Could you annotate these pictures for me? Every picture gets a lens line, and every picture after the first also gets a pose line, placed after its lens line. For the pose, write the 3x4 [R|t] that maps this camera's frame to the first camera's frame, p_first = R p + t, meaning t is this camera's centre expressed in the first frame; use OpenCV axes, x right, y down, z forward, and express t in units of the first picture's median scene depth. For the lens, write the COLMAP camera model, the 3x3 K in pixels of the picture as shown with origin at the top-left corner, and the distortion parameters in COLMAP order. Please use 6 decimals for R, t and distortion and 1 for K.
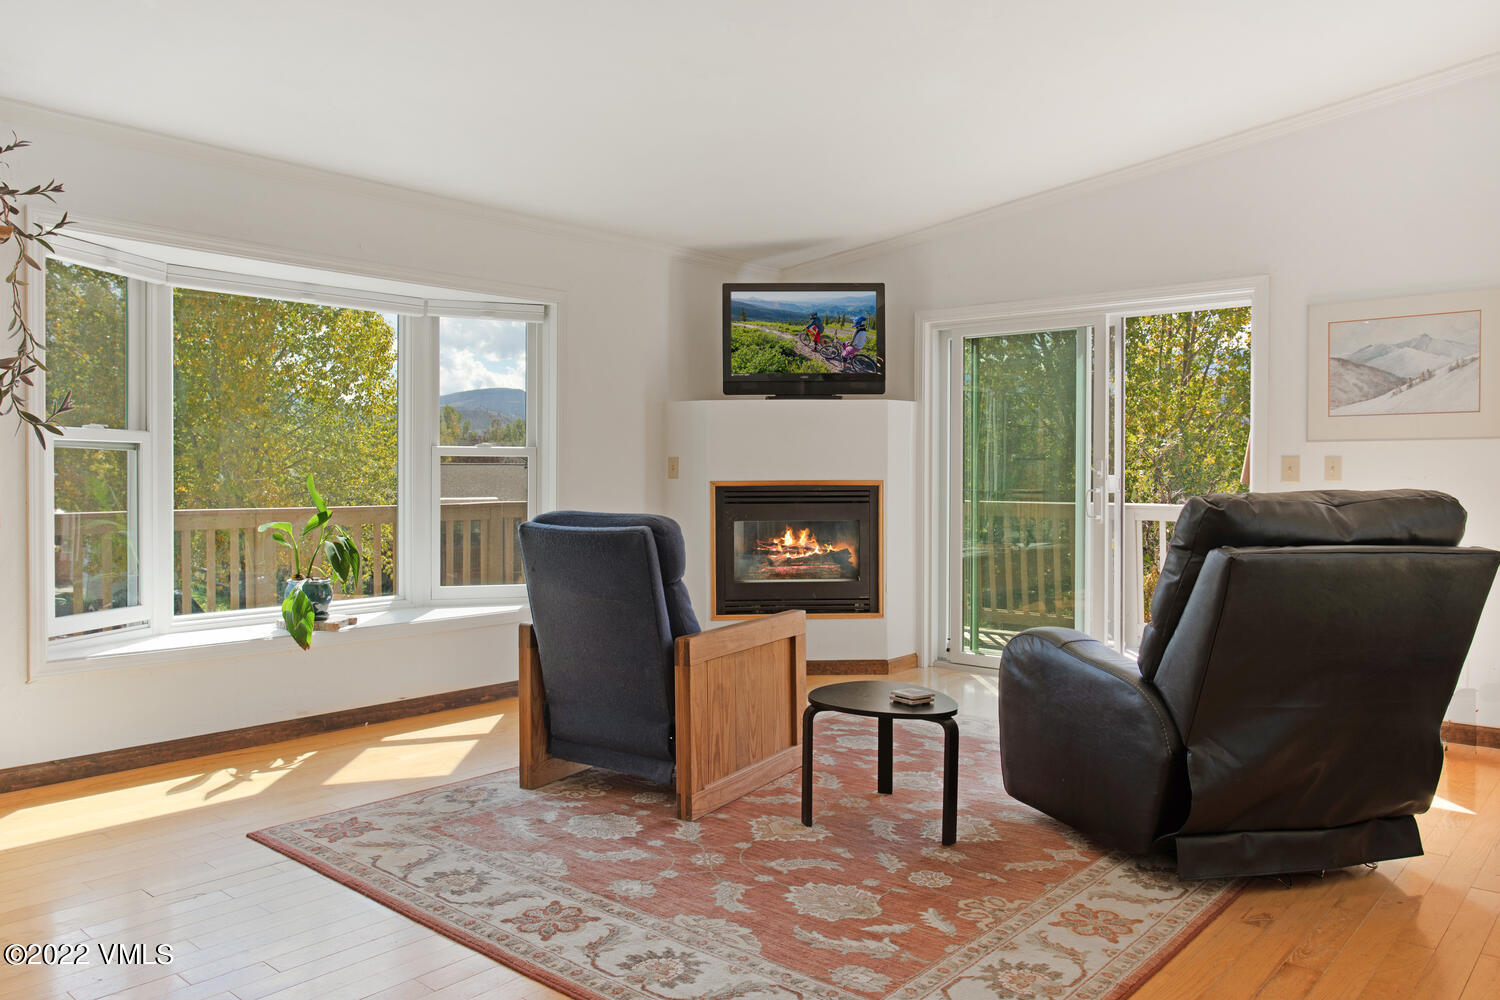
lens RADIAL K [[1107.7, 0, 746.5], [0, 1107.7, 501.1], [0, 0, 1]] dist [-0.015537, -0.011588]
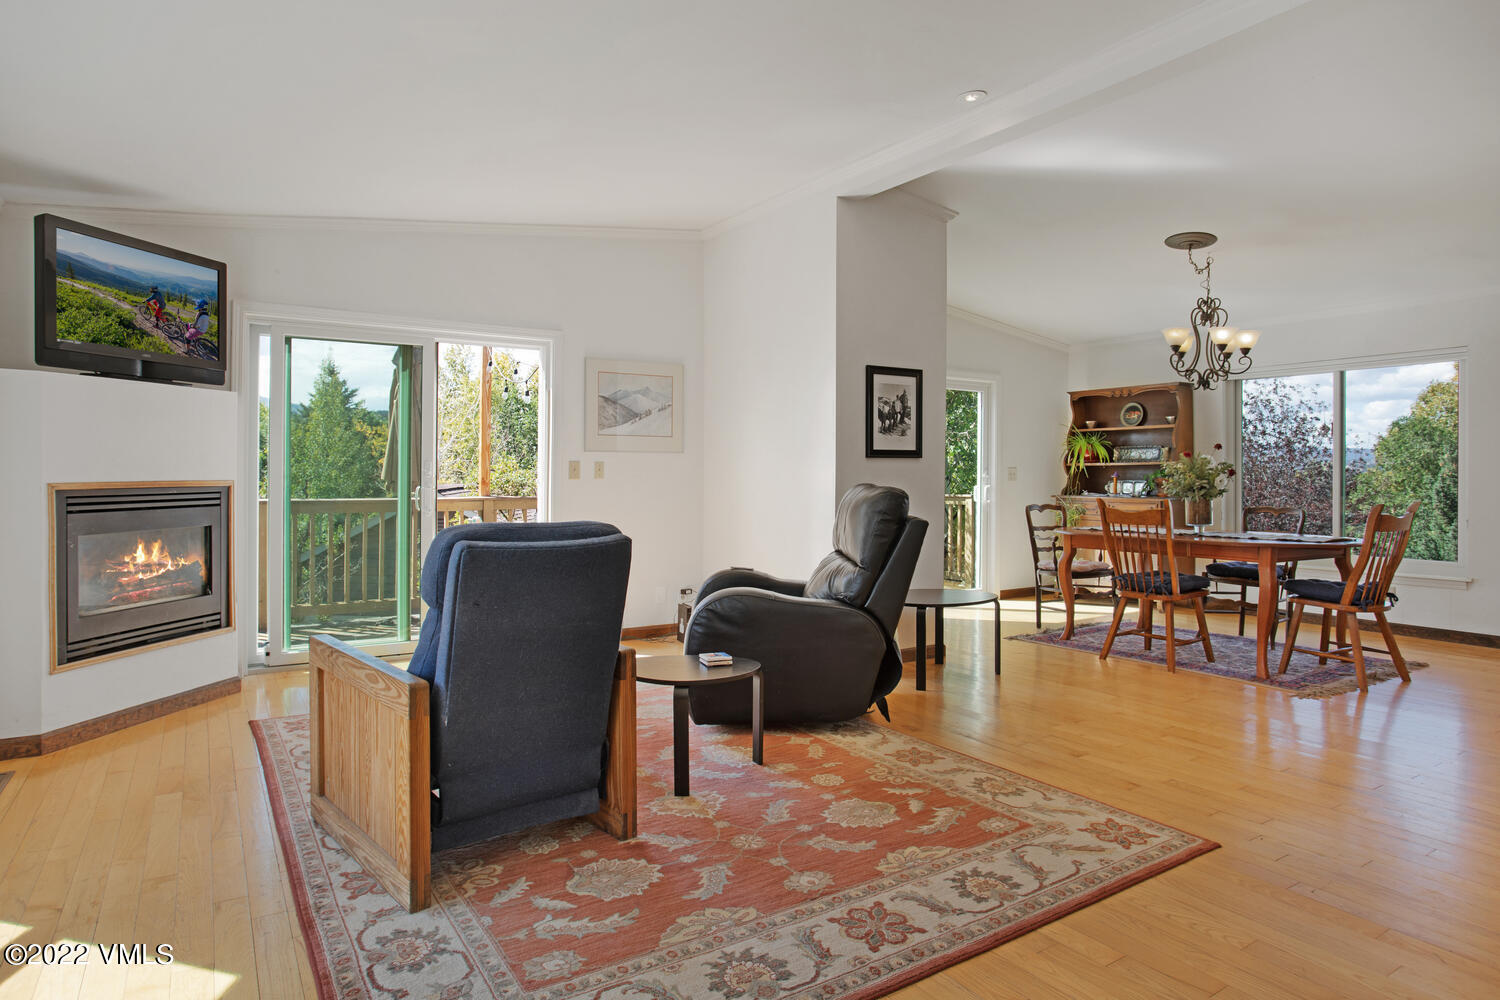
lens RADIAL K [[844.6, 0, 762.8], [0, 844.6, 471.7], [0, 0, 1]] dist [-0.040056, 0.003673]
pose [[0.278339, 0.001030, 0.960482, -0.736710], [0.022886, 0.999708, -0.007705, -0.020341], [-0.960210, 0.024127, 0.278234, 0.698605]]
